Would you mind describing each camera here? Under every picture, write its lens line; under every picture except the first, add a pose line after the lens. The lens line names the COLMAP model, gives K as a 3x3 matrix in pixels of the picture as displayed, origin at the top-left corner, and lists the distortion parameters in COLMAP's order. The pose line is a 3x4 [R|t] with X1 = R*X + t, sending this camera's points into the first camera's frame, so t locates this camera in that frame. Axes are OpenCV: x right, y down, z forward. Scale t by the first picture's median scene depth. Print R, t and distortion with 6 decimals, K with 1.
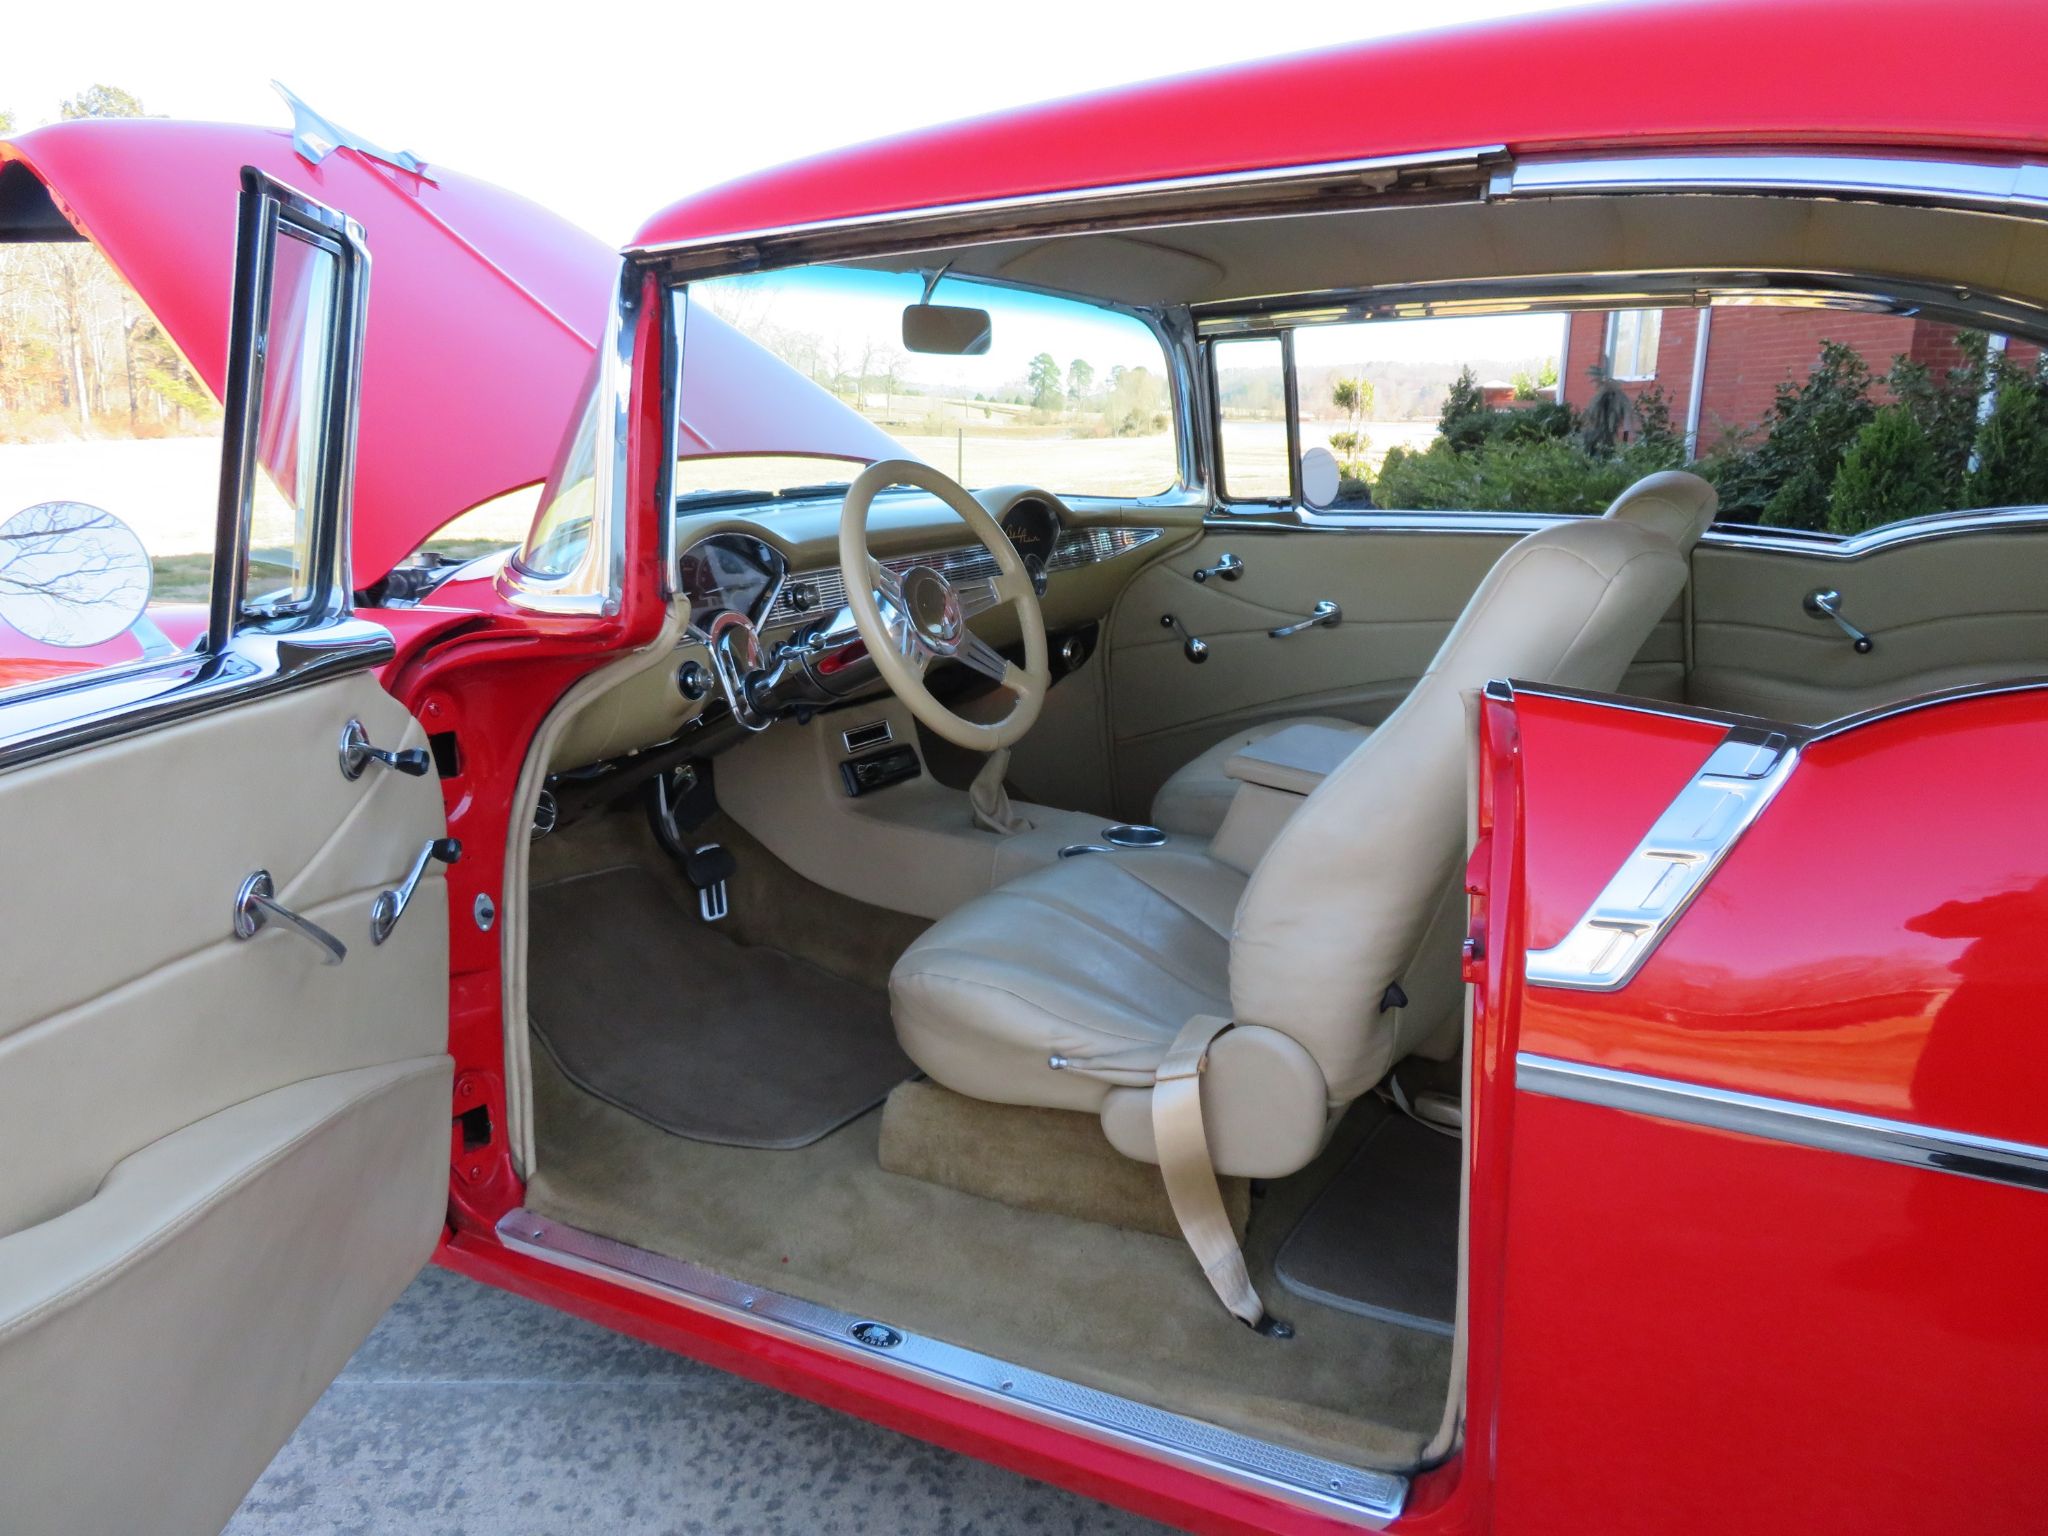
lens RADIAL K [[1443.2, 0, 1027.8], [0, 1443.2, 771.6], [0, 0, 1]] dist [-0.006496, -0.000800]
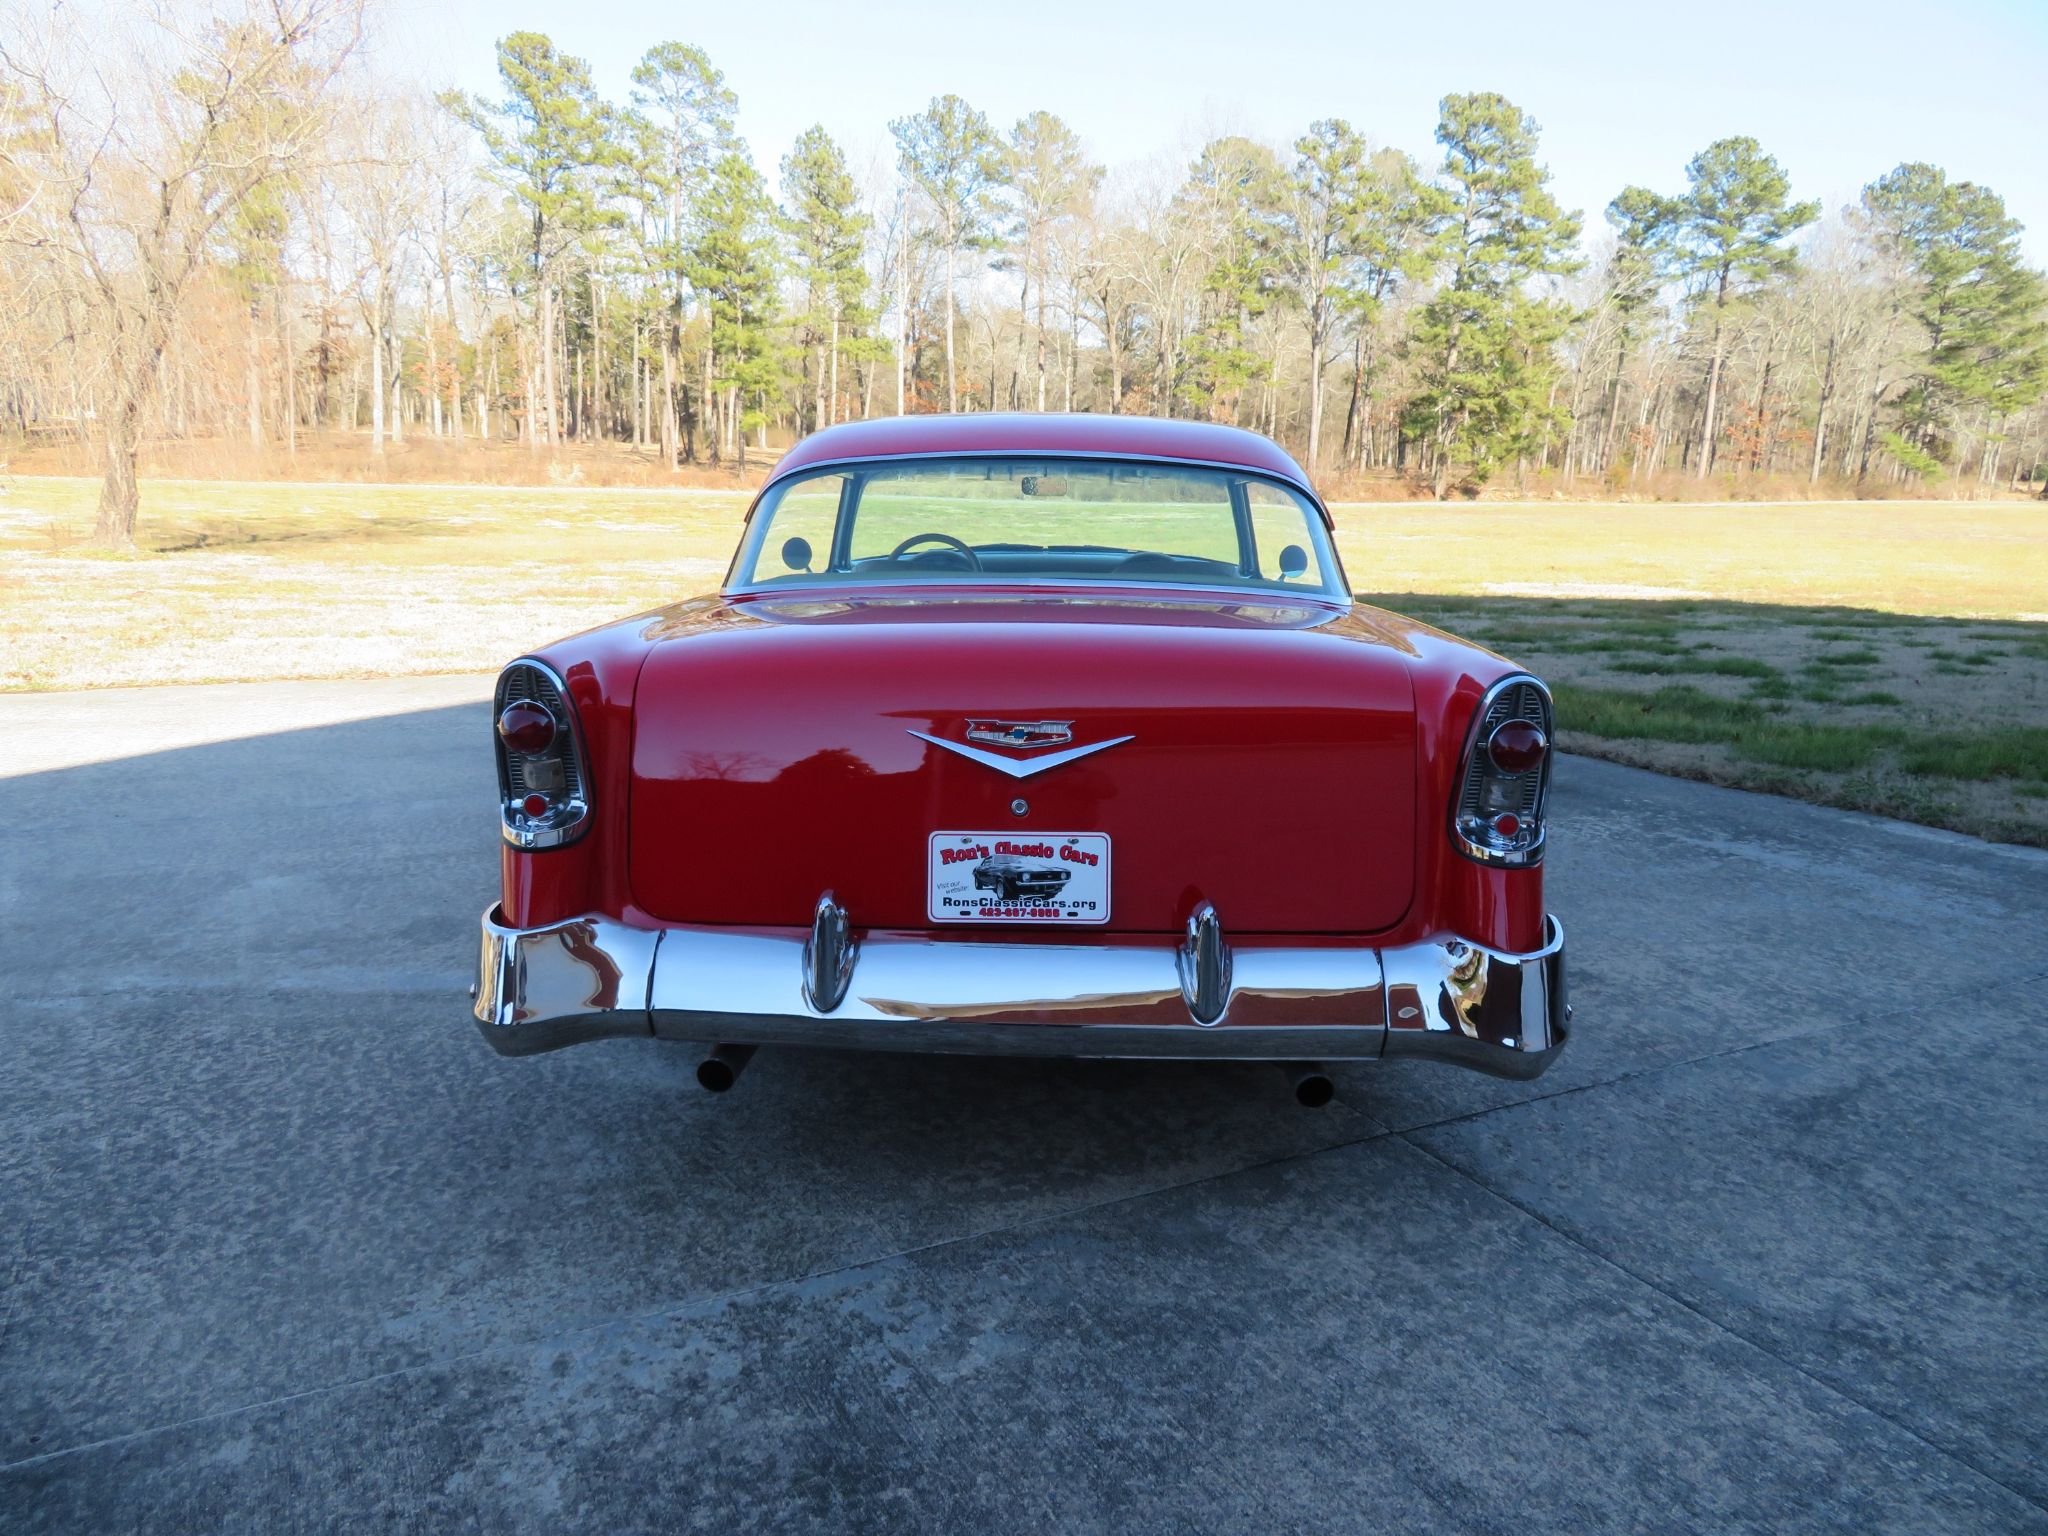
lens RADIAL K [[1434.6, 0, 1024.0], [0, 1434.6, 768.0], [0, 0, 1]] dist [-0.011990, 0.000828]
pose [[0.476665, 0.187270, -0.858907, 2.500405], [-0.222600, 0.970916, 0.088157, -0.051357], [0.850435, 0.149171, 0.504488, -0.271684]]
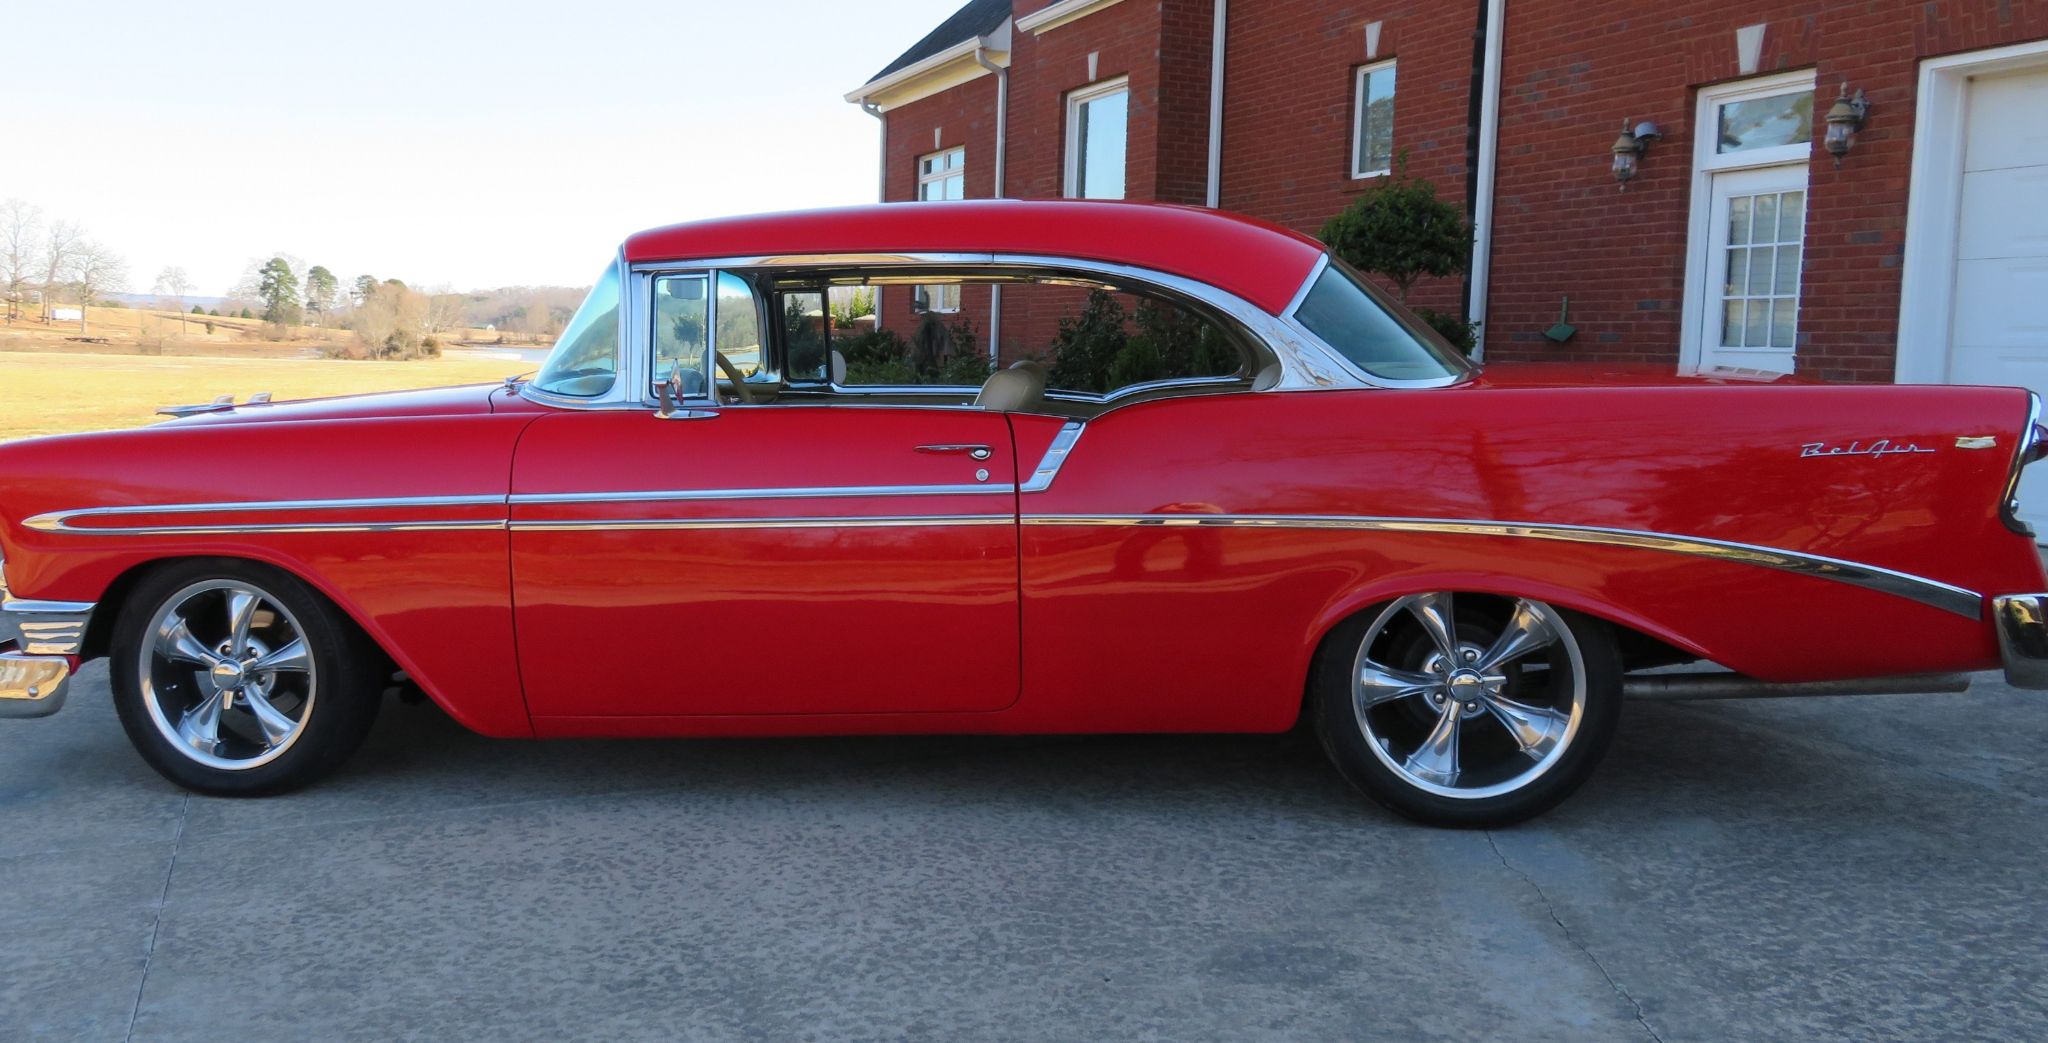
lens RADIAL K [[1599.6, 0, 930.3], [0, 1599.6, 519.4], [0, 0, 1]] dist [-0.004633, 0.001285]
pose [[0.925341, -0.027709, 0.378123, -0.659146], [0.077026, 0.990266, -0.115930, 0.323799], [-0.371230, 0.136401, 0.918468, -1.222408]]
